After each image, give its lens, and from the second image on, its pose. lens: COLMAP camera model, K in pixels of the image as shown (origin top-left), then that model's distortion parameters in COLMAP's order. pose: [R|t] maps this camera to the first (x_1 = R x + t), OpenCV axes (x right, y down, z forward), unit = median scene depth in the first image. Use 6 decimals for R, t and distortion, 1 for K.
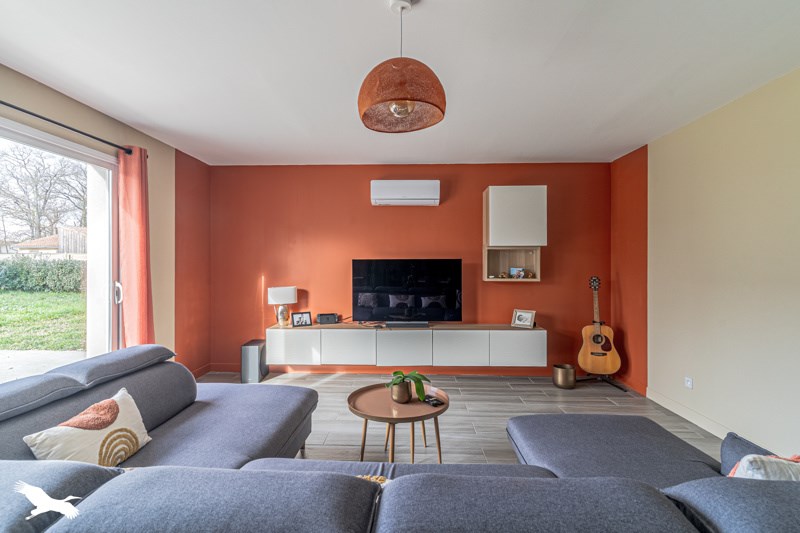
lens RADIAL K [[387.7, 0, 395.7], [0, 387.7, 264.1], [0, 0, 1]] dist [-0.000689, -0.000277]
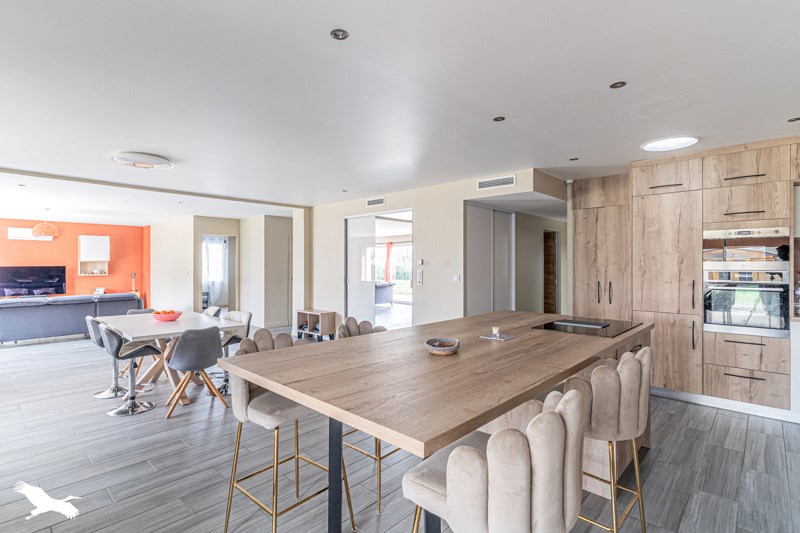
lens RADIAL K [[387.7, 0, 395.7], [0, 387.7, 264.1], [0, 0, 1]] dist [-0.000689, -0.000277]
pose [[0.654563, 0.000925, 0.756007, -0.264443], [0.003819, 0.999982, -0.004530, -0.006584], [-0.755998, 0.005852, 0.654548, -1.857295]]
